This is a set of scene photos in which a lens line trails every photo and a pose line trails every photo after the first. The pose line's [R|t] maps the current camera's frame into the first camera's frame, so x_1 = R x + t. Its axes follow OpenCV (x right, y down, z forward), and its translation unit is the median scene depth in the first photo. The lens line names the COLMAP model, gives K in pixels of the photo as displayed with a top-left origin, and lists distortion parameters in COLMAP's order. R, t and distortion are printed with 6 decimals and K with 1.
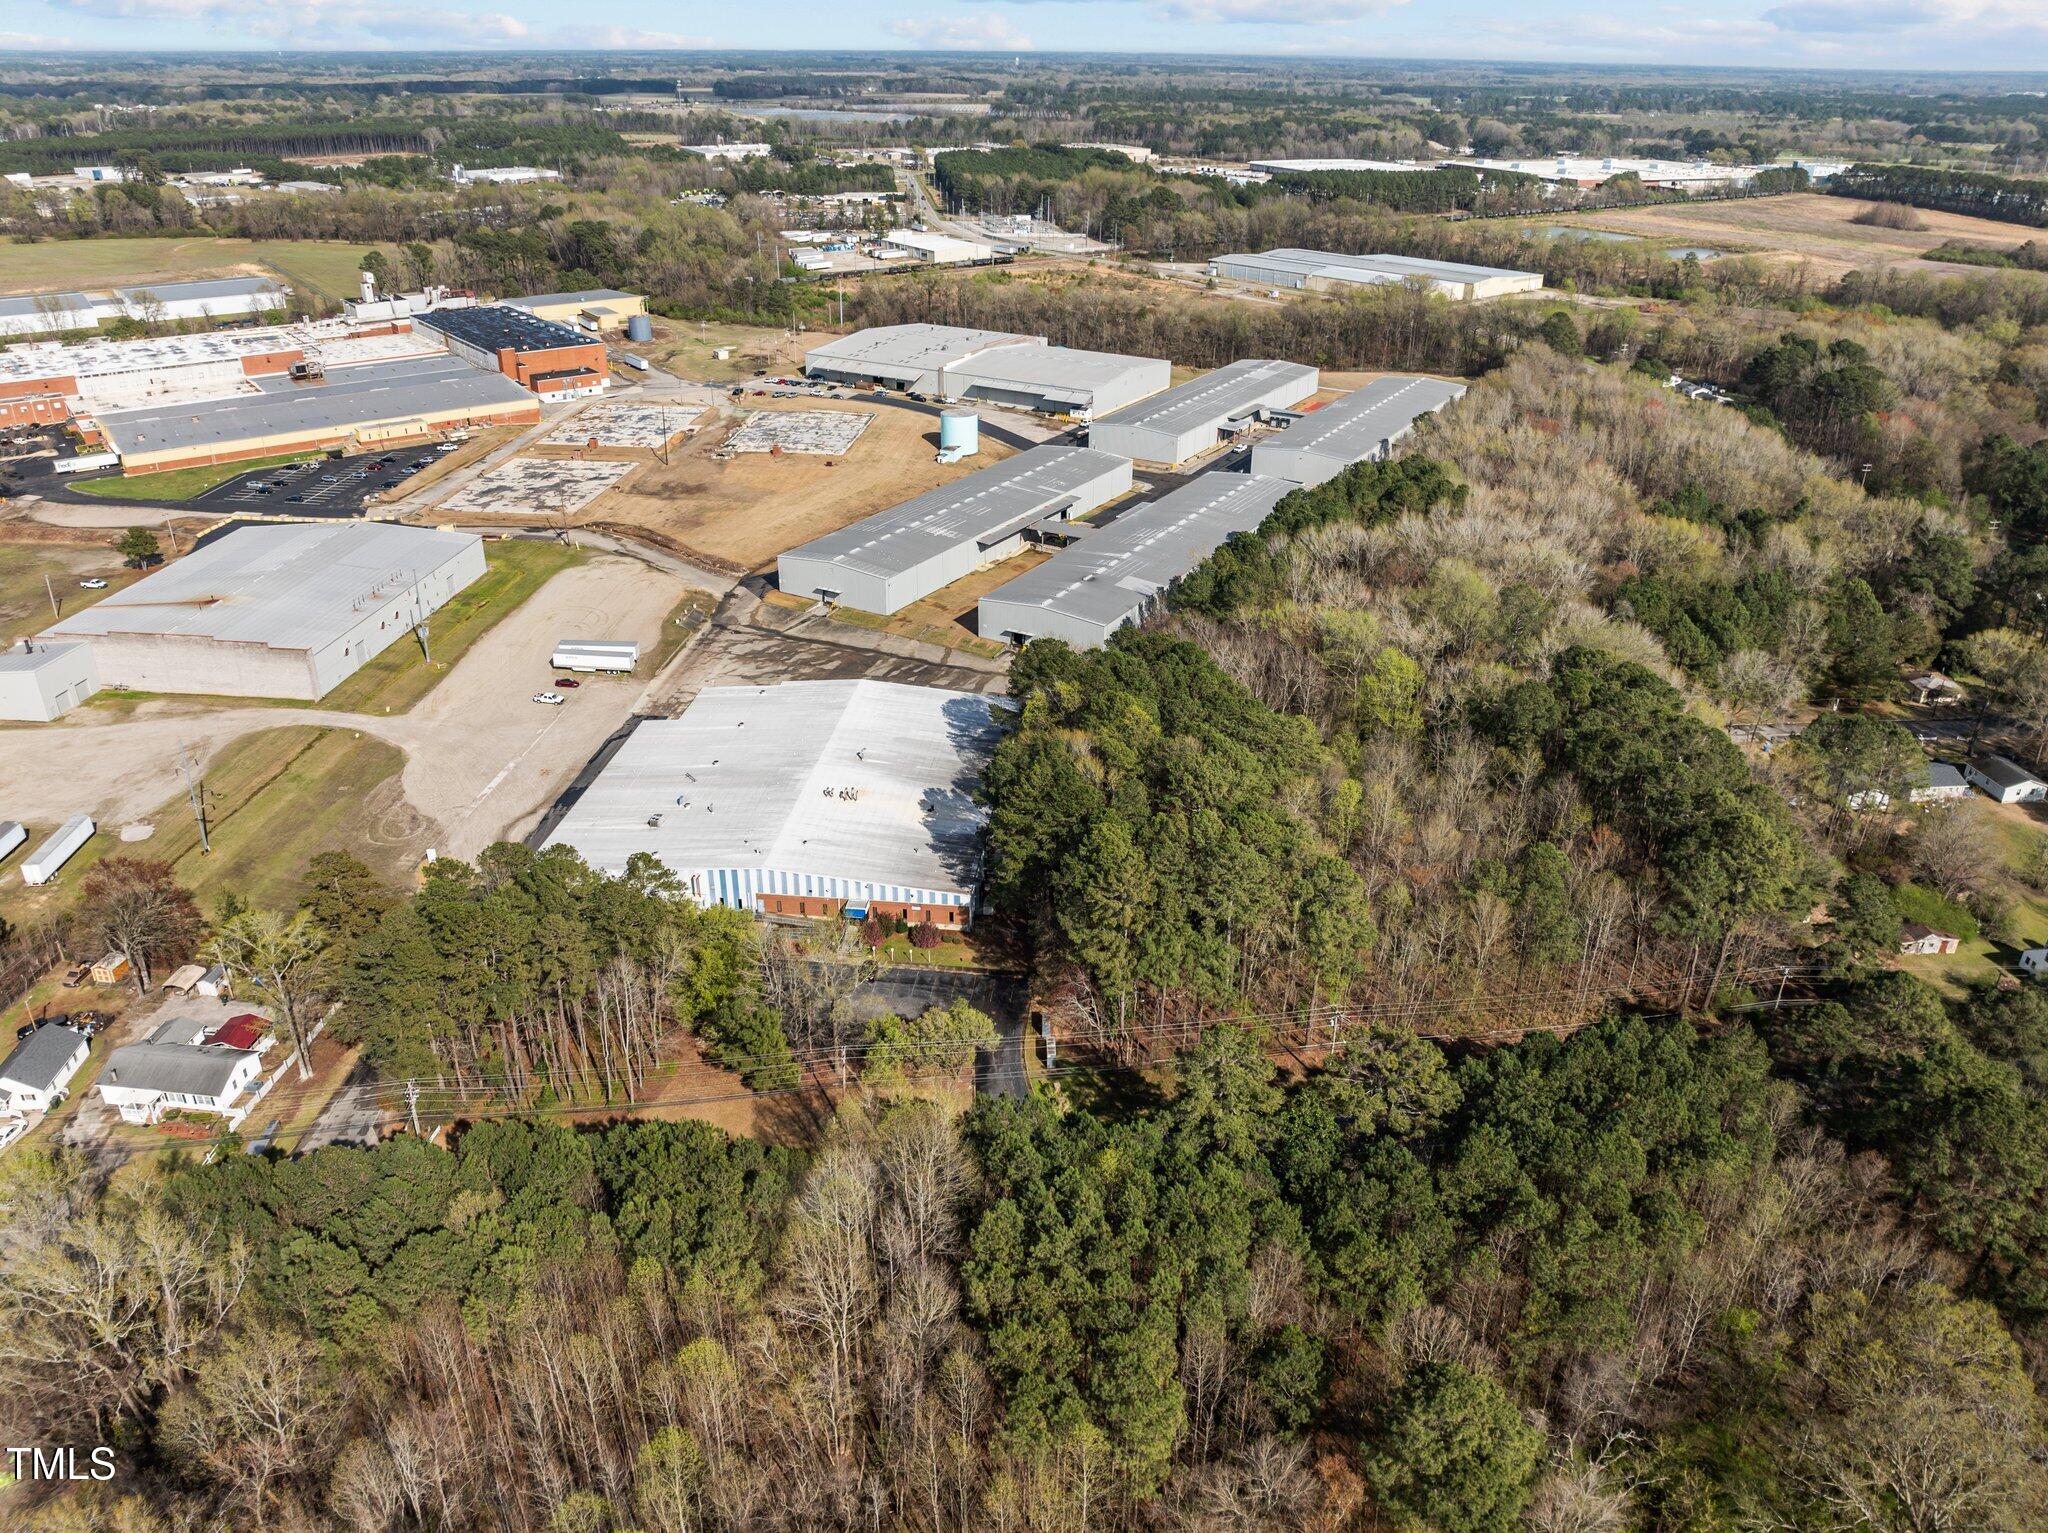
lens RADIAL K [[1430.6, 0, 1028.0], [0, 1430.6, 760.2], [0, 0, 1]] dist [-0.035128, -0.002282]
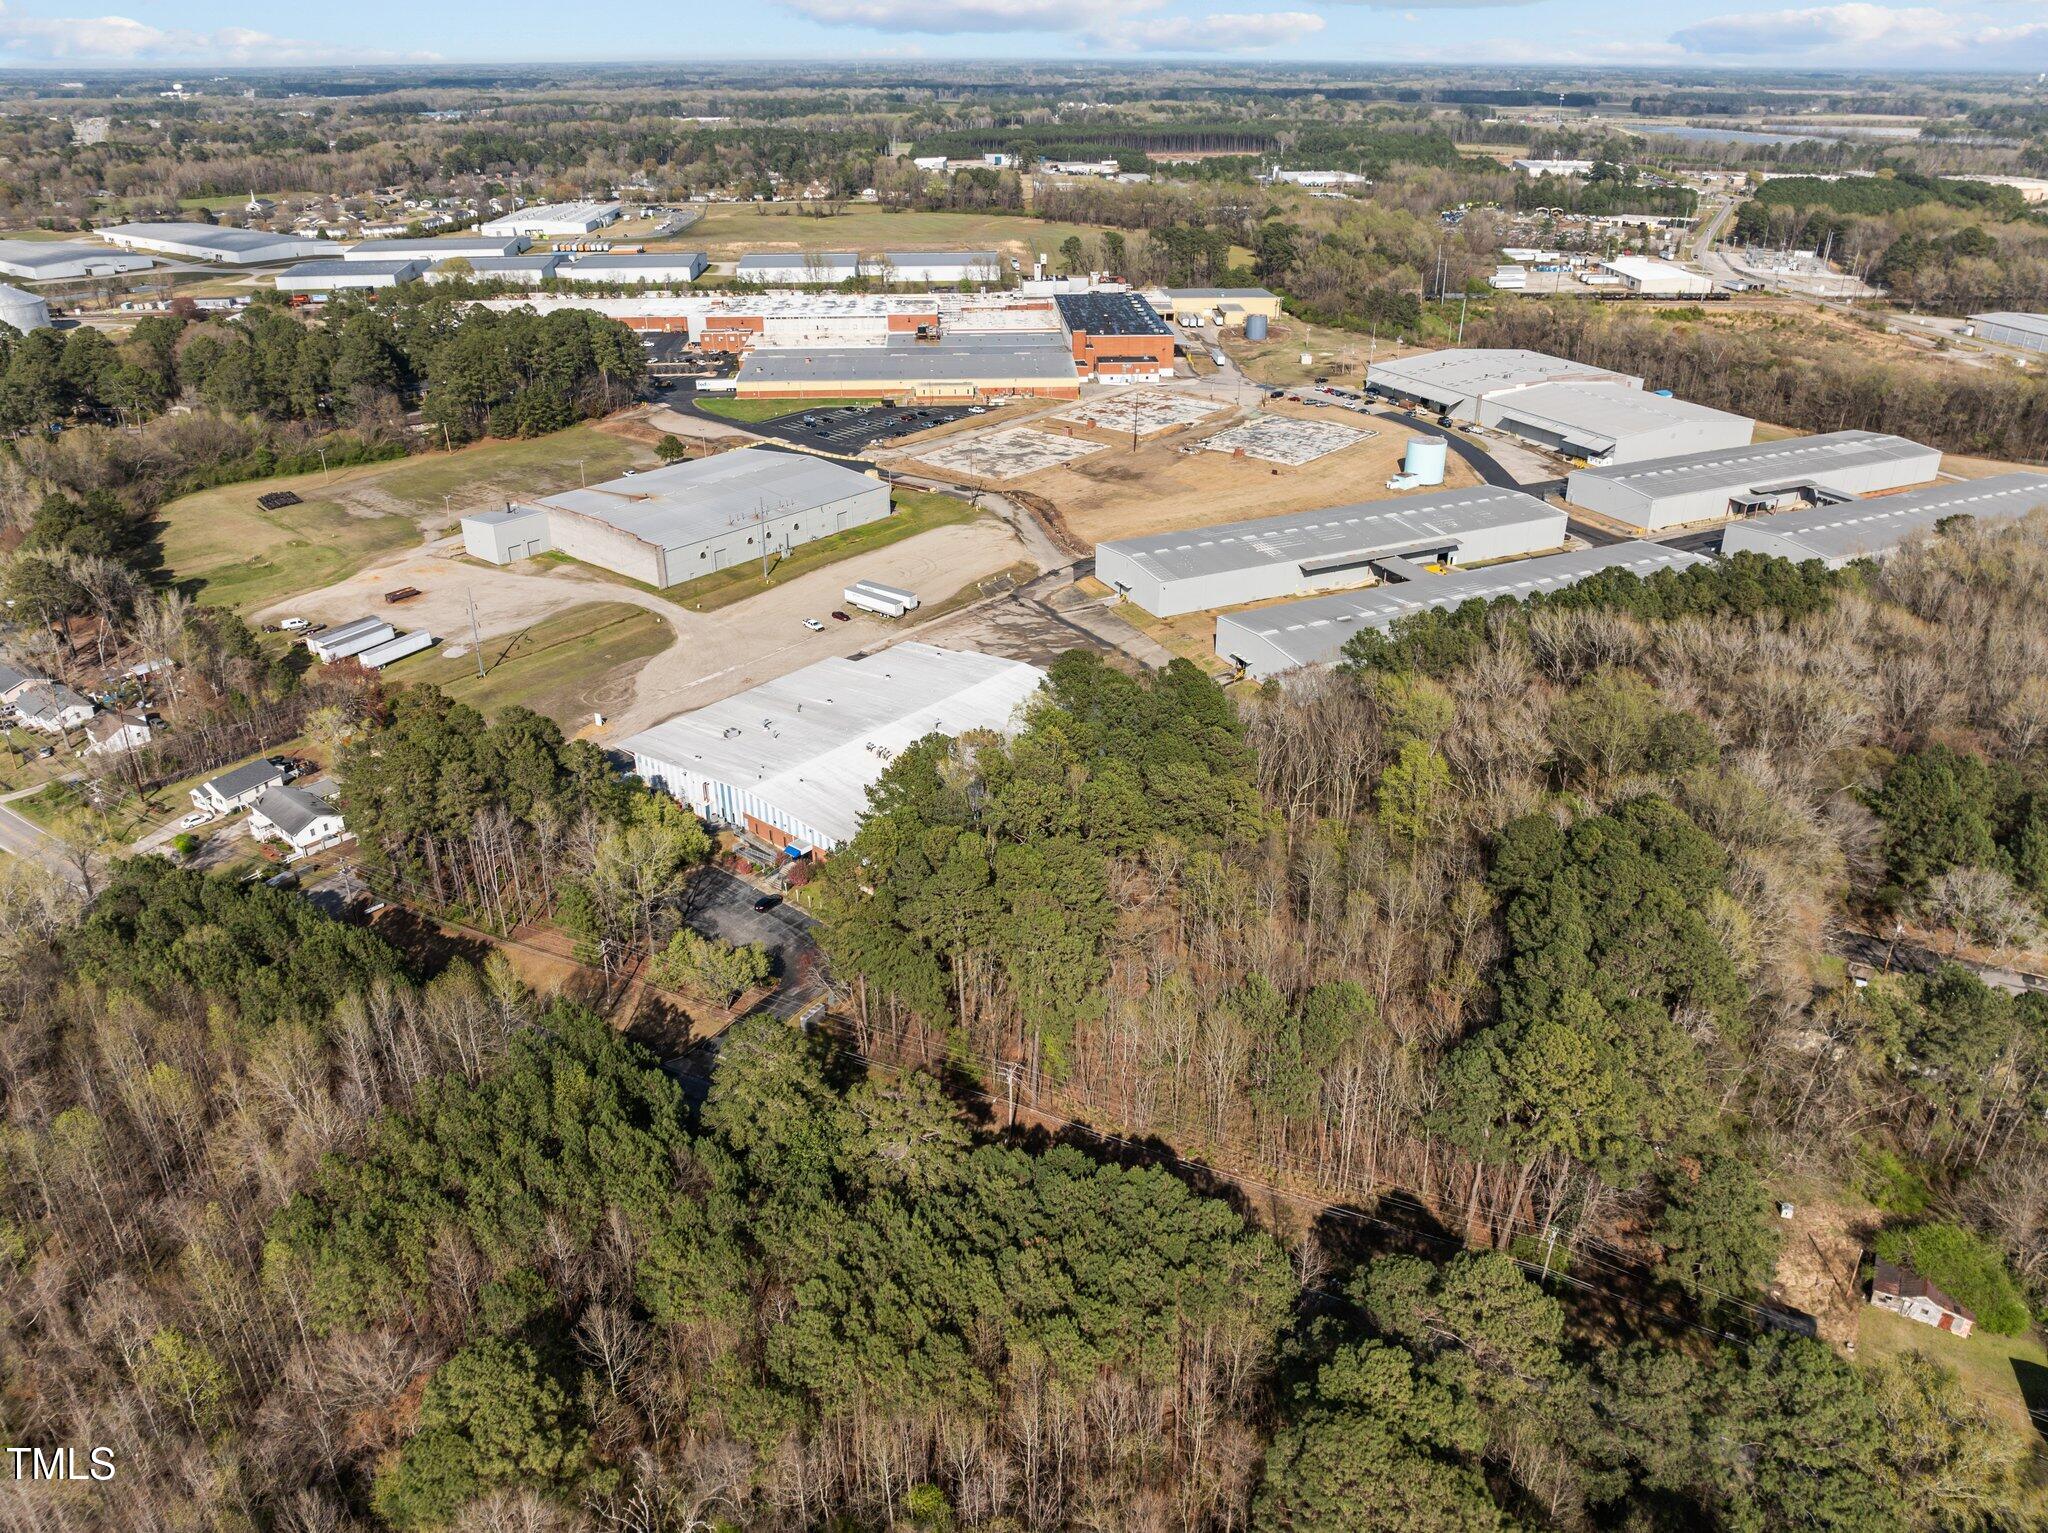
lens RADIAL K [[1430.6, 0, 1028.0], [0, 1430.6, 760.2], [0, 0, 1]] dist [-0.035128, -0.002282]
pose [[0.833423, 0.238652, -0.498449, 0.259634], [-0.241922, 0.968488, 0.059199, -0.031005], [0.496870, 0.071248, 0.864896, 0.071253]]
